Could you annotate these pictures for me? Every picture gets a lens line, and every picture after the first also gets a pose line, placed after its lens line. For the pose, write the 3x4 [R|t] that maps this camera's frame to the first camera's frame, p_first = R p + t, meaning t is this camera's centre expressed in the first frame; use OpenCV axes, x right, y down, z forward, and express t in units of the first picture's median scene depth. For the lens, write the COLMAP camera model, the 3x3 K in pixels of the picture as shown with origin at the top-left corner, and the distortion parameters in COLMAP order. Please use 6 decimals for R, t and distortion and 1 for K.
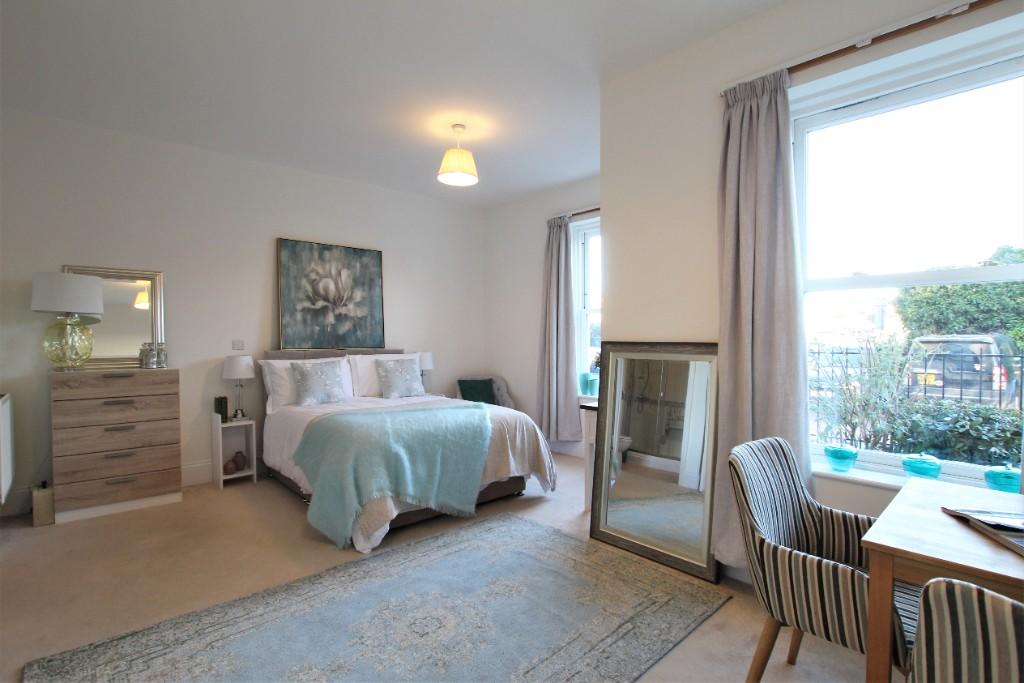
lens RADIAL K [[484.2, 0, 508.8], [0, 484.2, 338.1], [0, 0, 1]] dist [-0.029258, 0.001758]
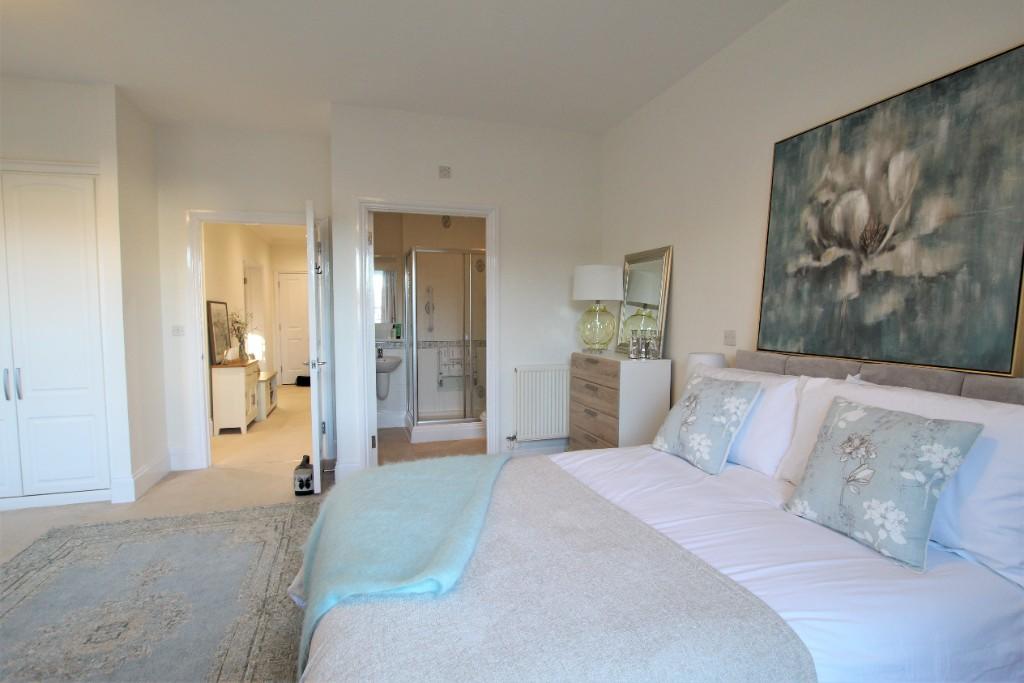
lens RADIAL K [[484.2, 0, 518.2], [0, 484.2, 341.9], [0, 0, 1]] dist [-0.029258, 0.001758]
pose [[-0.410698, 0.051345, -0.910324, 0.132110], [-0.003532, 0.998316, 0.057902, -0.015203], [0.911764, 0.026995, -0.409826, 0.905060]]
